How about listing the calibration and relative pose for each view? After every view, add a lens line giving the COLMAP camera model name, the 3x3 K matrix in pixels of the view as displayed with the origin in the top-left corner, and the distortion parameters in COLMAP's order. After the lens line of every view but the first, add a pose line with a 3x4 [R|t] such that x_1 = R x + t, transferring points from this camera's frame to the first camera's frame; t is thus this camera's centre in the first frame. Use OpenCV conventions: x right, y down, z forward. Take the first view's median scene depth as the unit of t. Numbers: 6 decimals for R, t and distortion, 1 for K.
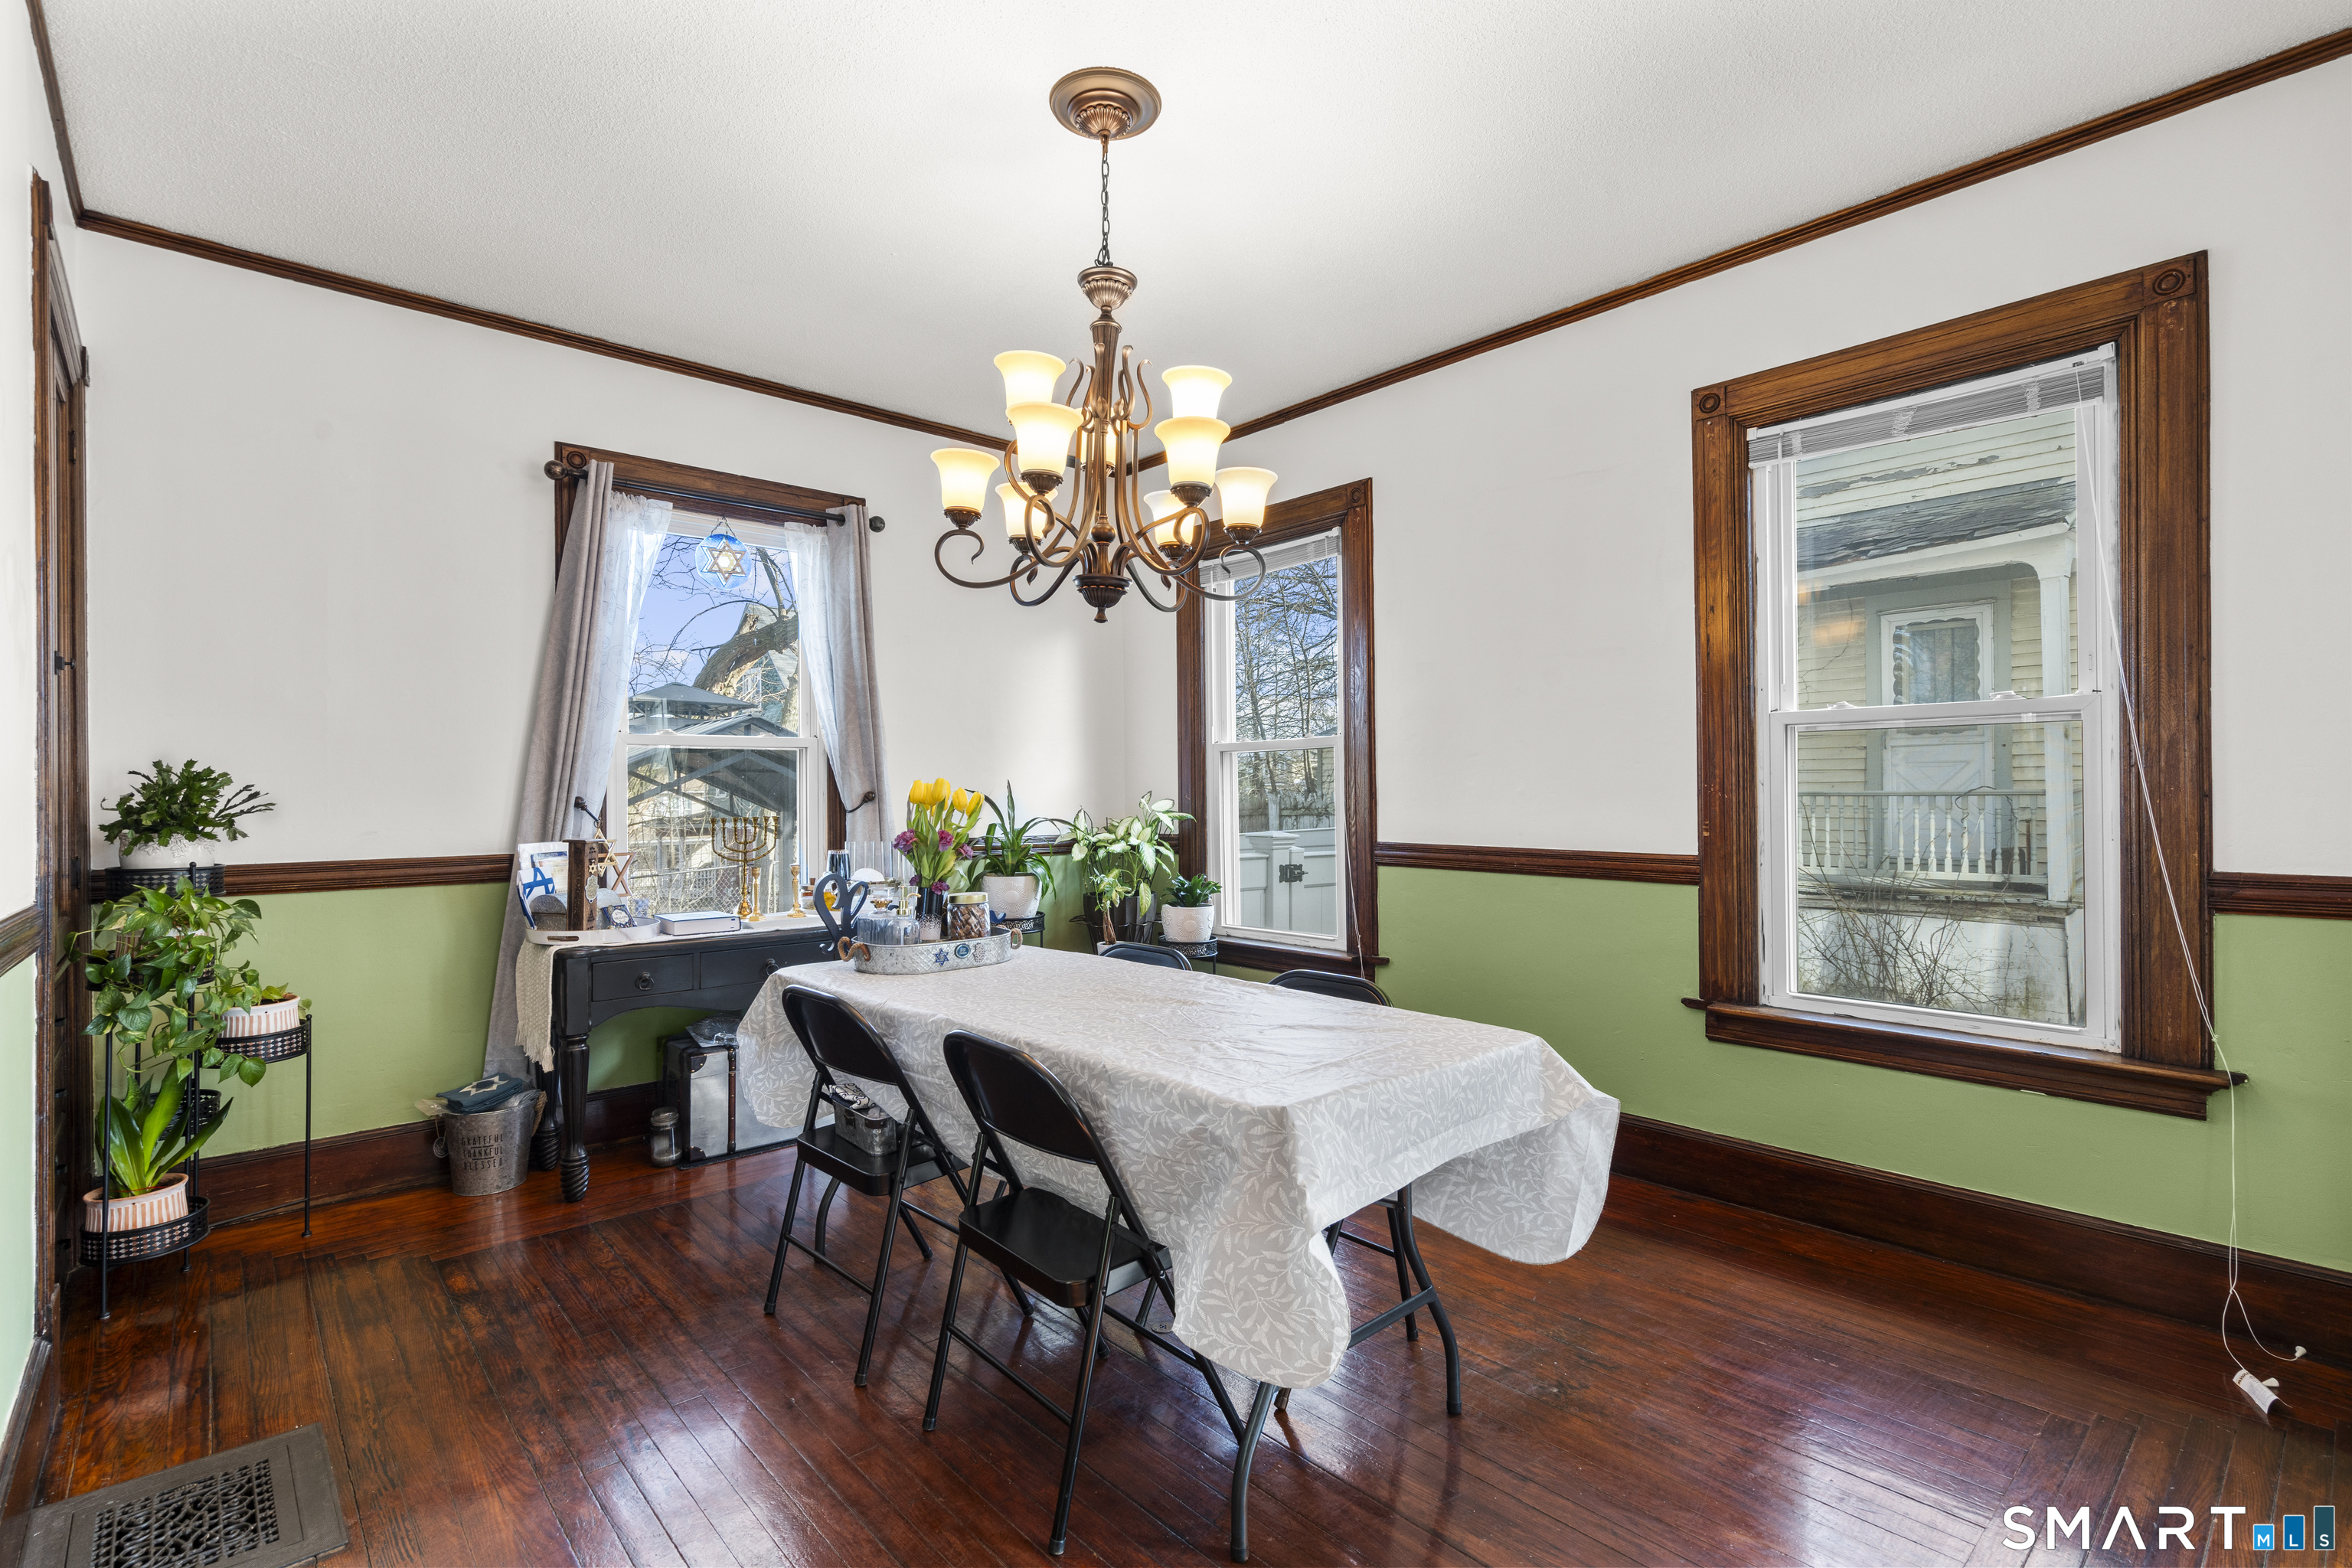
lens RADIAL K [[1097.3, 0, 1176.0], [0, 1097.3, 784.0], [0, 0, 1]] dist [0.001486, 0.000445]
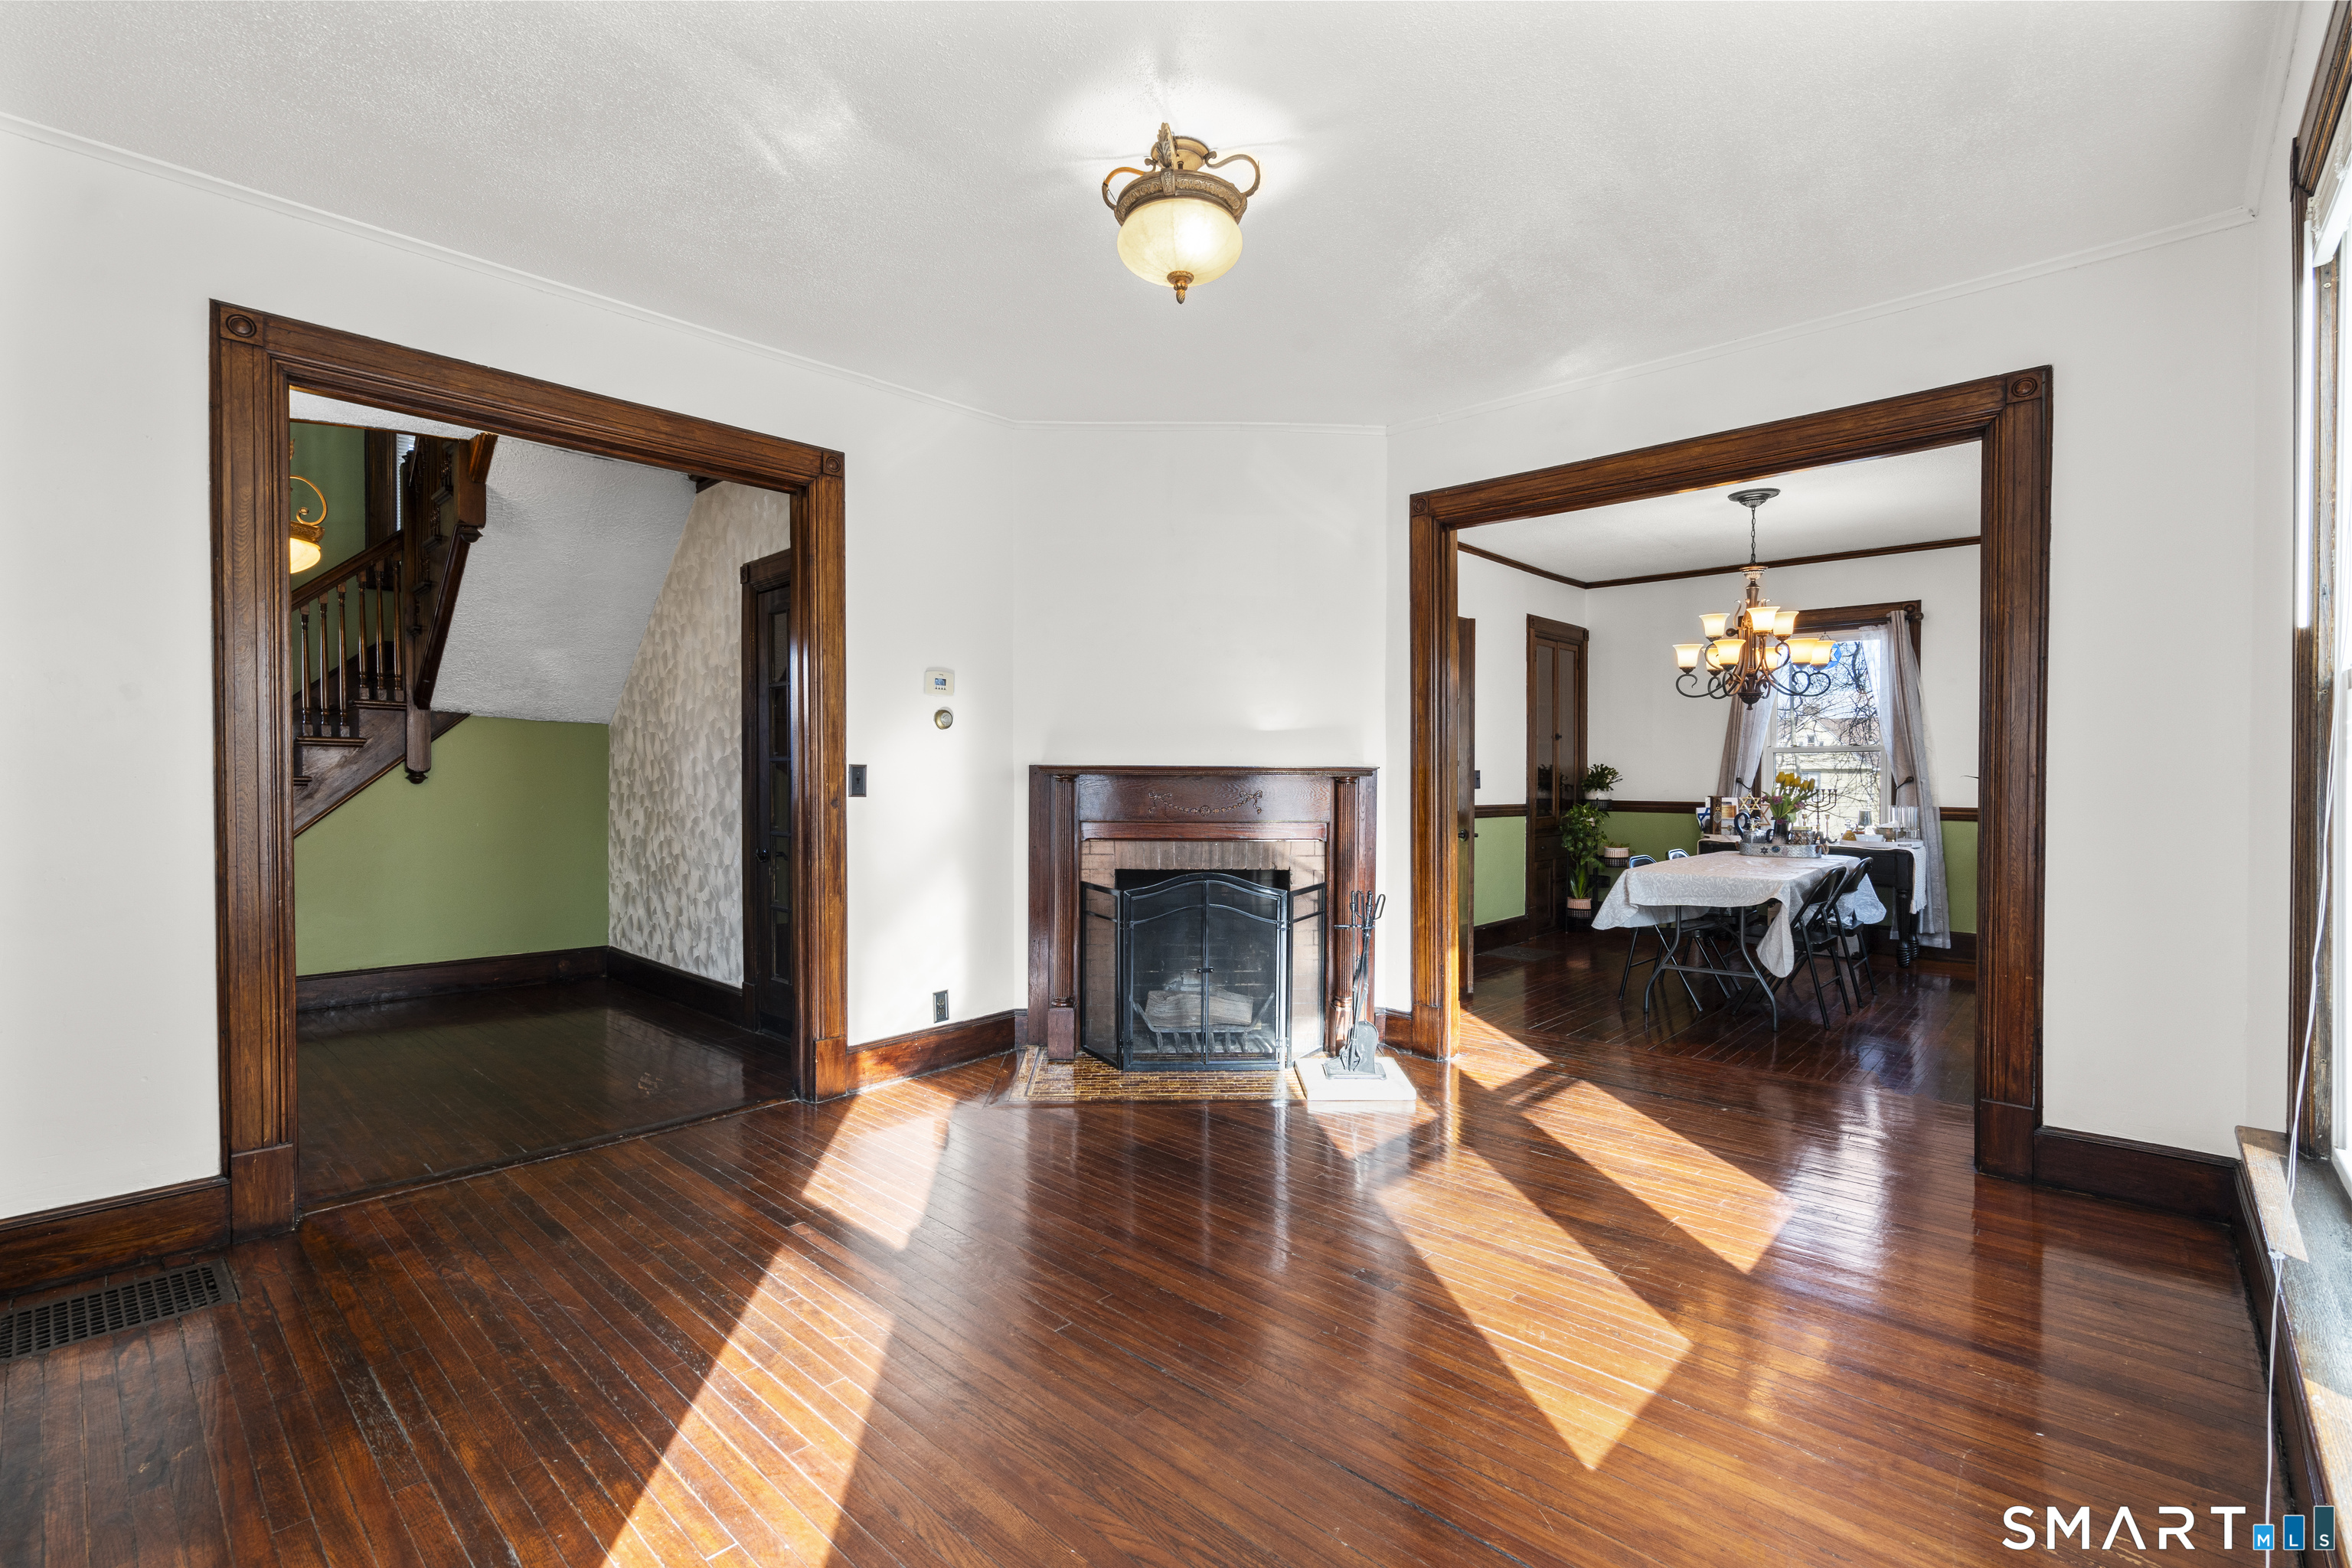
lens RADIAL K [[1055.0, 0, 1176.0], [0, 1055.0, 784.0], [0, 0, 1]] dist [-0.001700, 0.001366]
pose [[0.092430, 0.019119, -0.995536, 1.608437], [0.005079, 0.999794, 0.019672, -0.025711], [0.995706, -0.006875, 0.092314, -0.364595]]
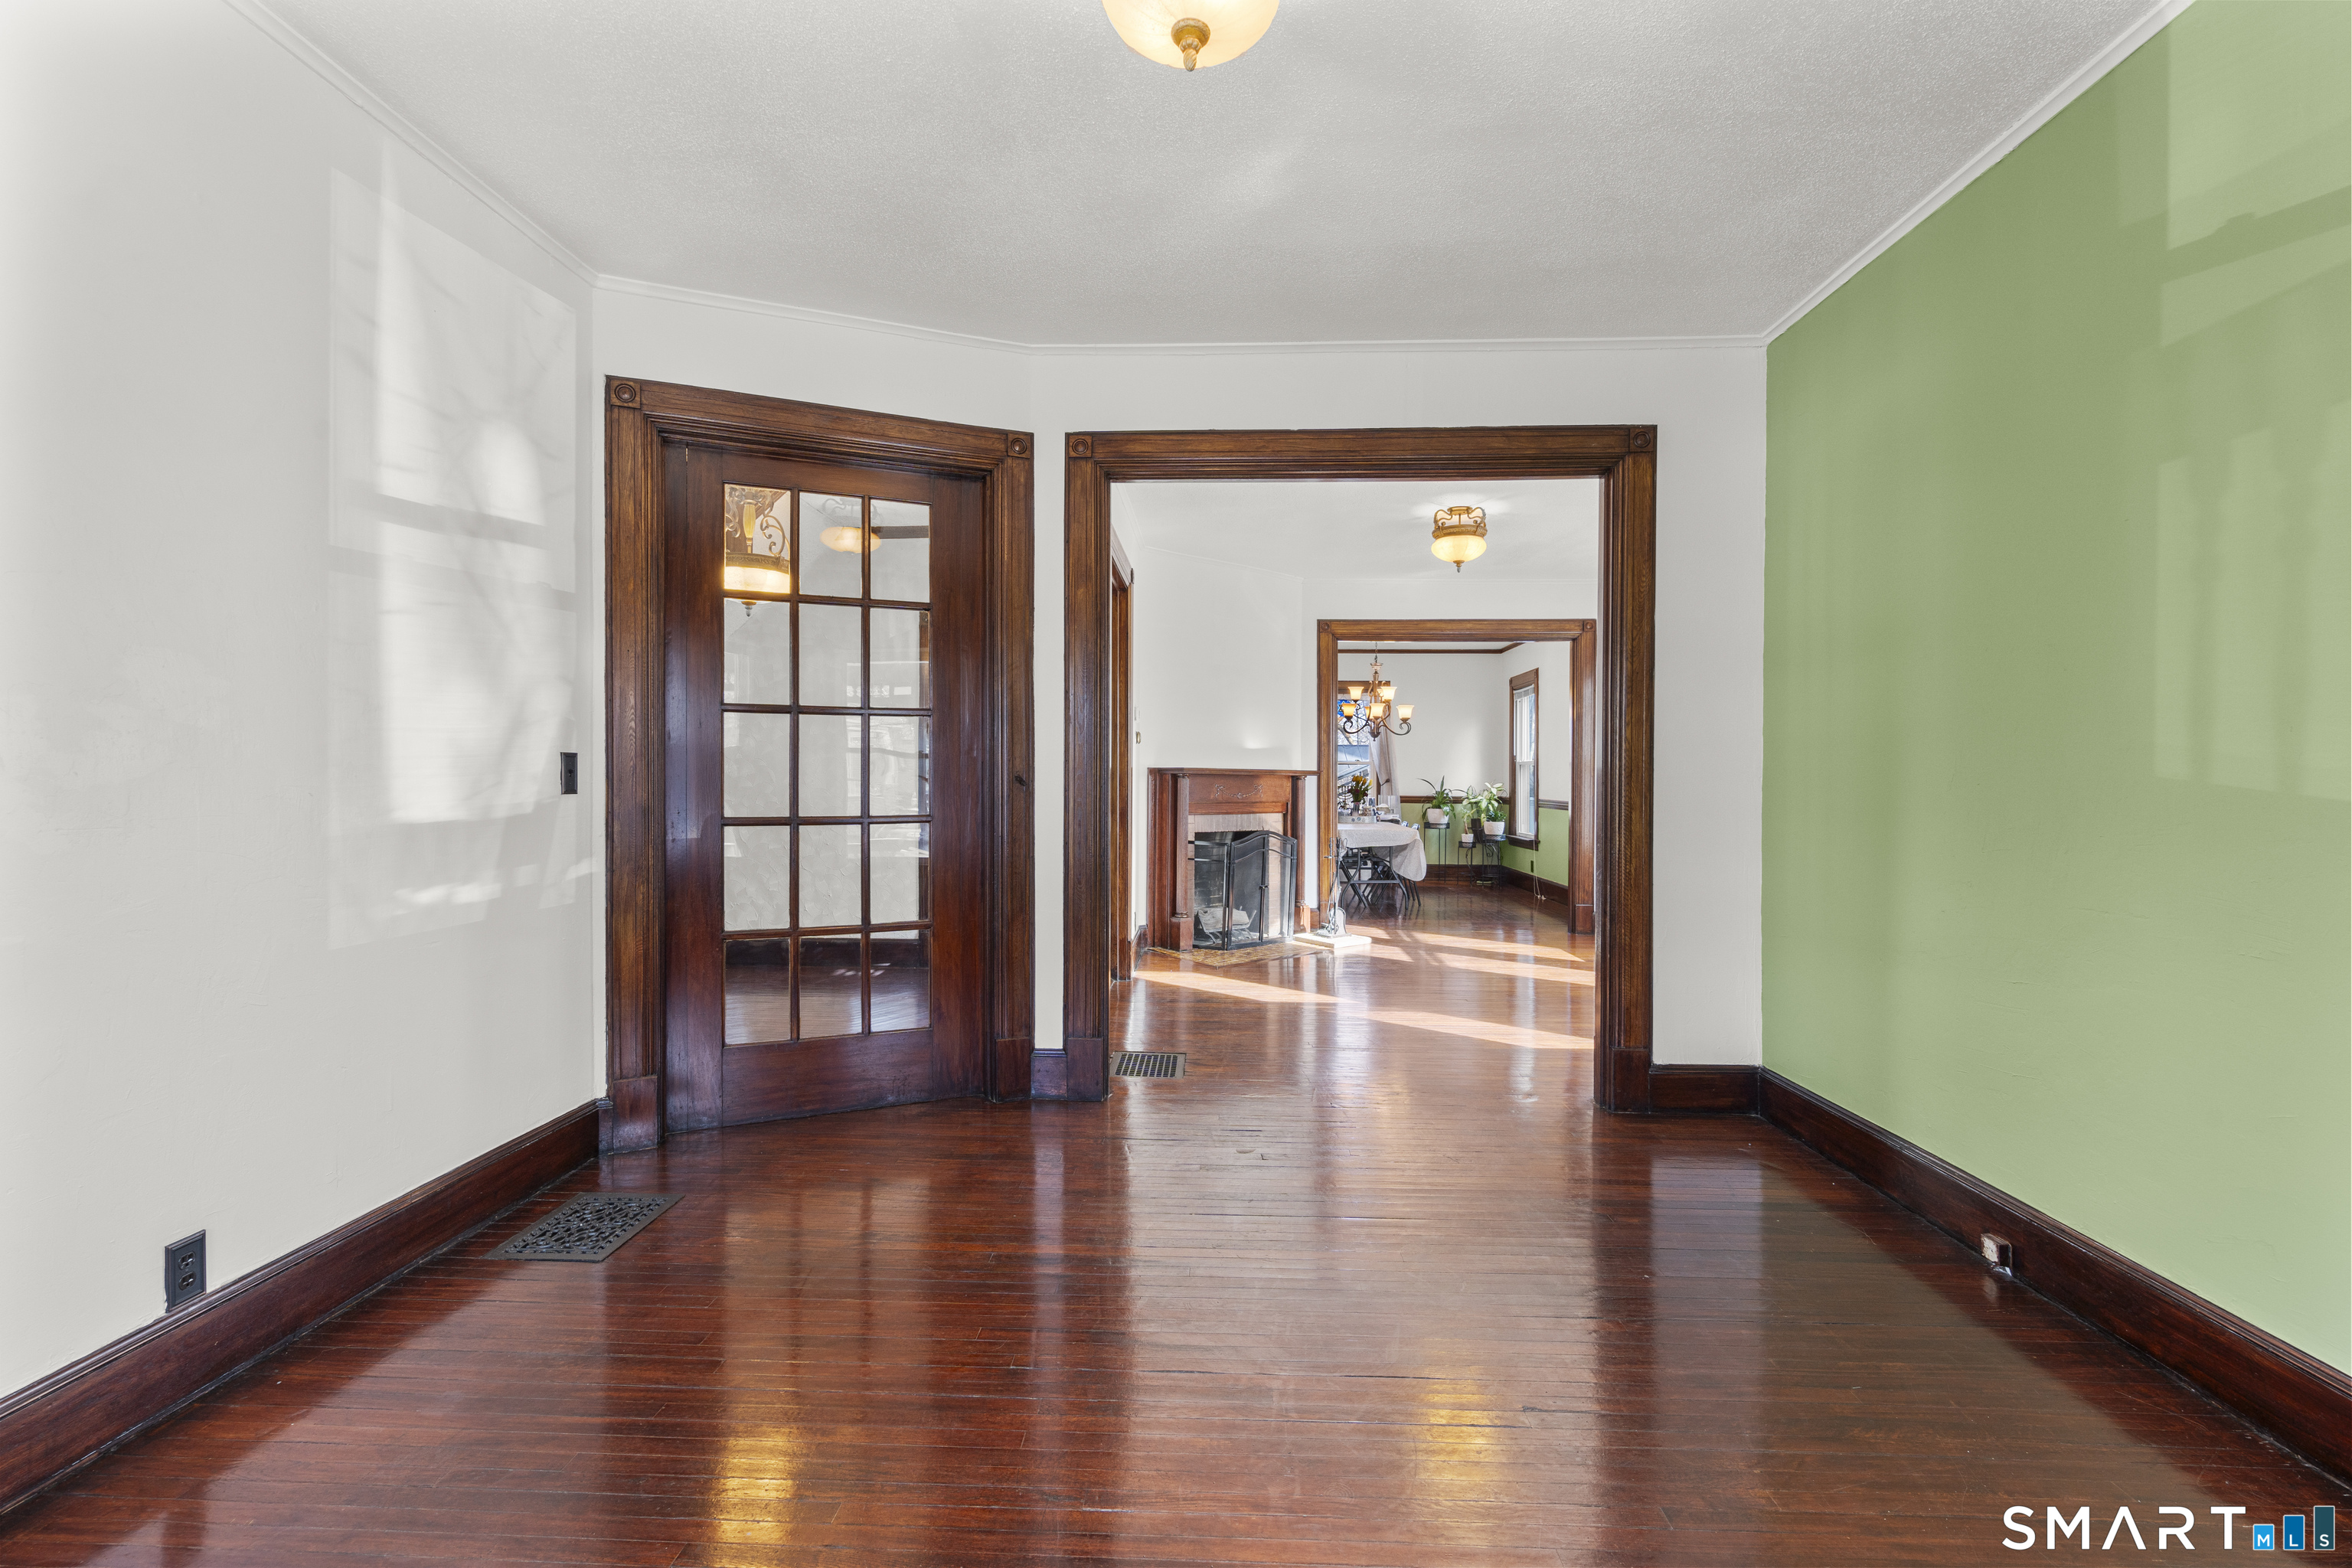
lens RADIAL K [[1055.0, 0, 1176.0], [0, 1055.0, 784.0], [0, 0, 1]] dist [-0.001700, 0.001366]
pose [[0.708997, 0.014572, -0.705061, 1.774774], [-0.006516, 0.999879, 0.014112, -0.021445], [0.705182, -0.005411, 0.709006, -1.933513]]
